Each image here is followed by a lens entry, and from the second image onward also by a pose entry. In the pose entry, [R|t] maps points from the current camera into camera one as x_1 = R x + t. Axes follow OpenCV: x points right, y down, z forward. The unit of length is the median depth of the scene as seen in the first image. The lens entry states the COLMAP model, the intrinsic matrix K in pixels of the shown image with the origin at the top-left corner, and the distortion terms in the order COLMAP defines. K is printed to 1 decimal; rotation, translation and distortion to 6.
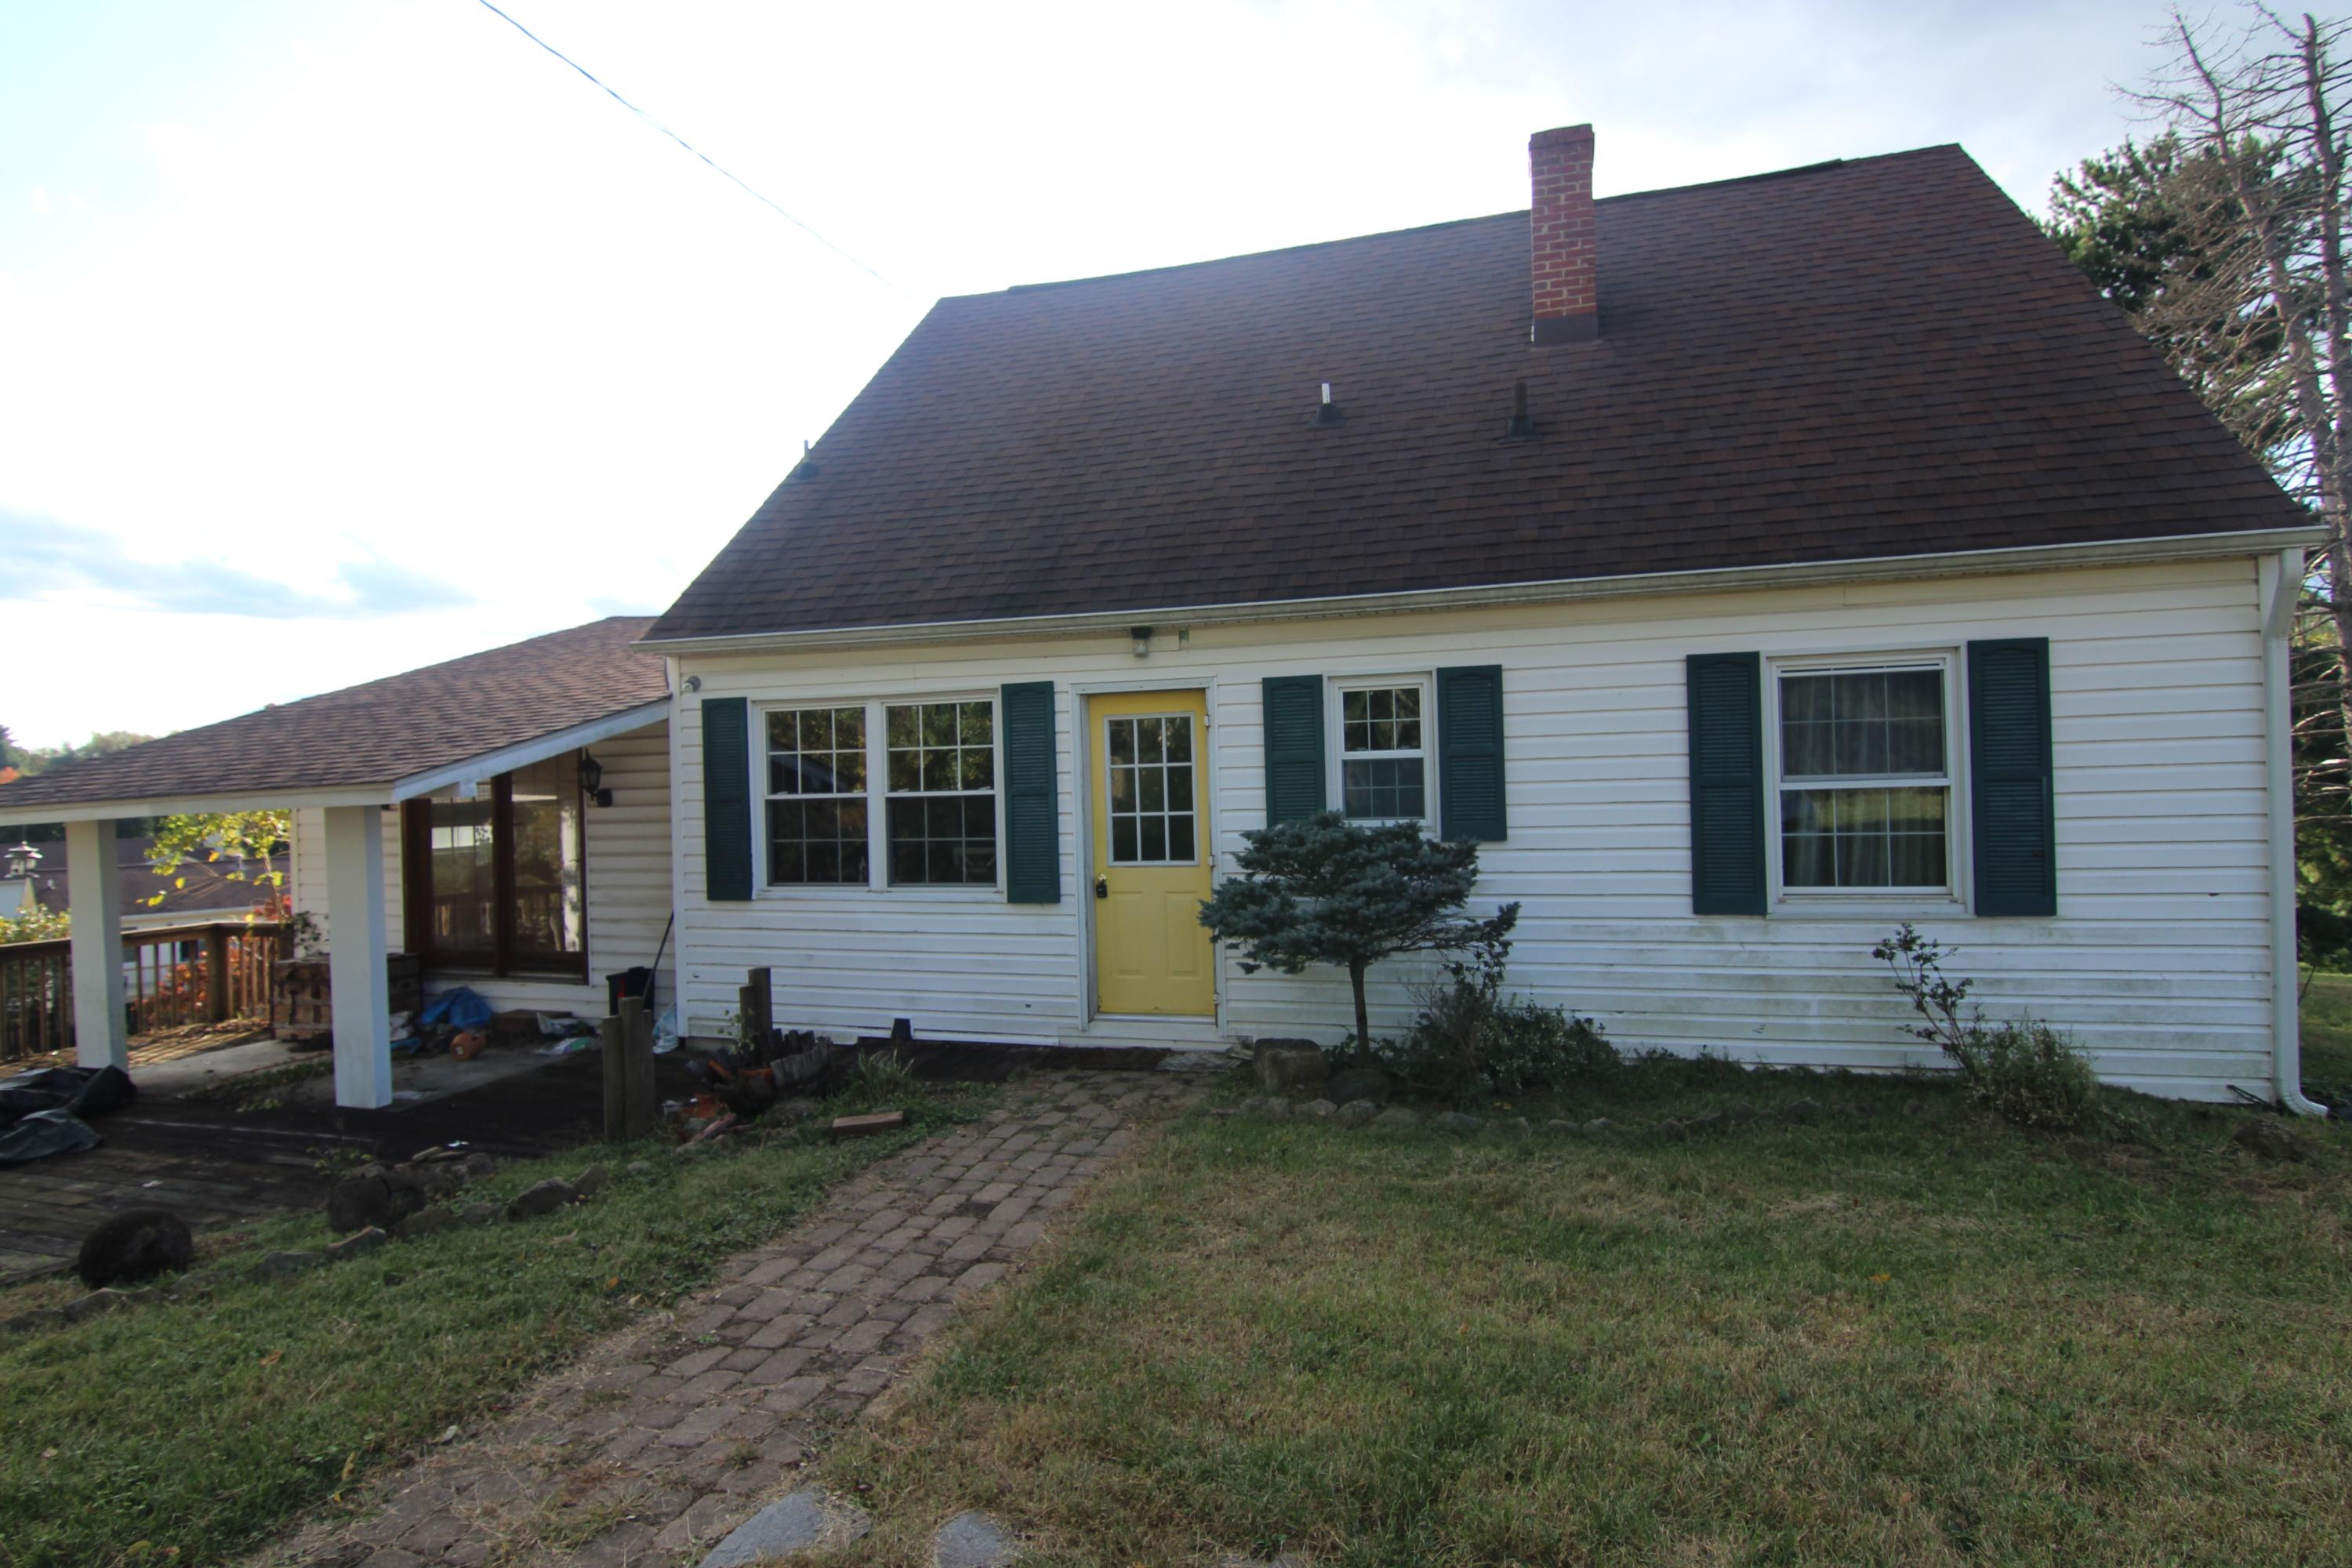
lens RADIAL K [[1208.5, 0, 1174.8], [0, 1208.5, 771.0], [0, 0, 1]] dist [-0.006140, -0.012309]
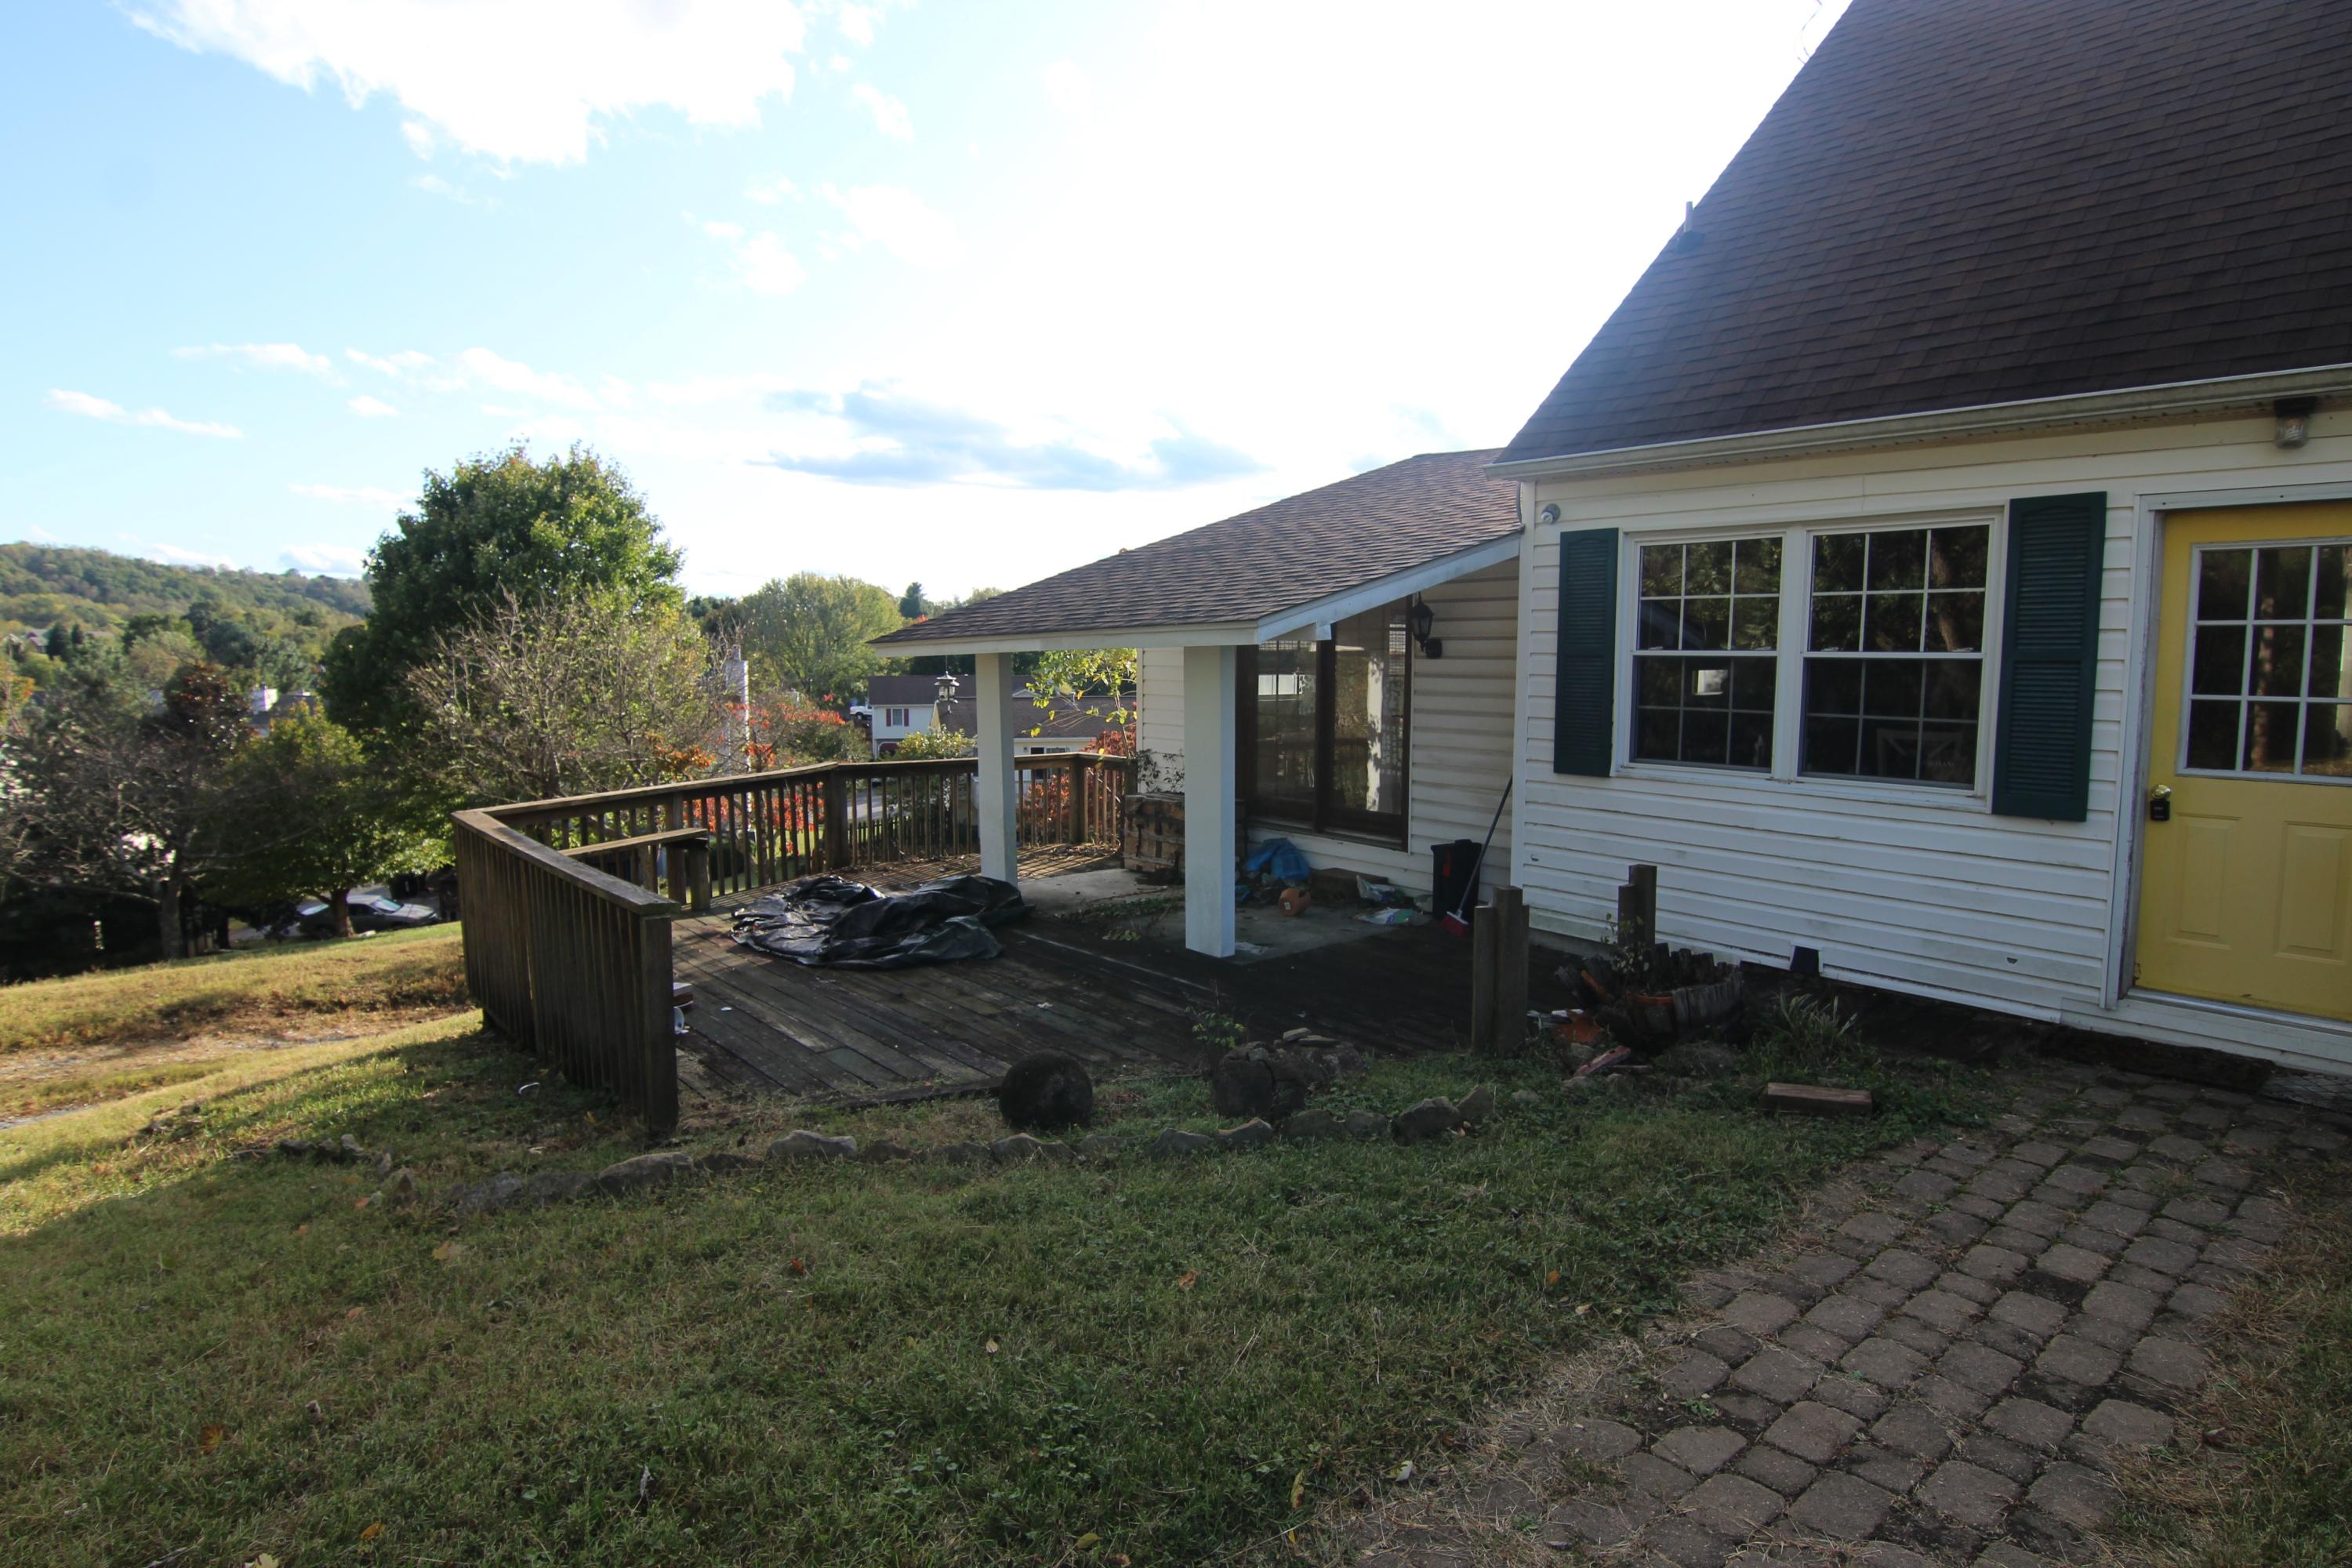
lens RADIAL K [[1308.0, 0, 1176.0], [0, 1308.0, 784.0], [0, 0, 1]] dist [-0.019776, -0.001538]
pose [[0.831590, 0.087732, -0.548418, -0.122113], [-0.023832, 0.992172, 0.122582, 0.010481], [0.554879, -0.088868, 0.827171, 0.108888]]
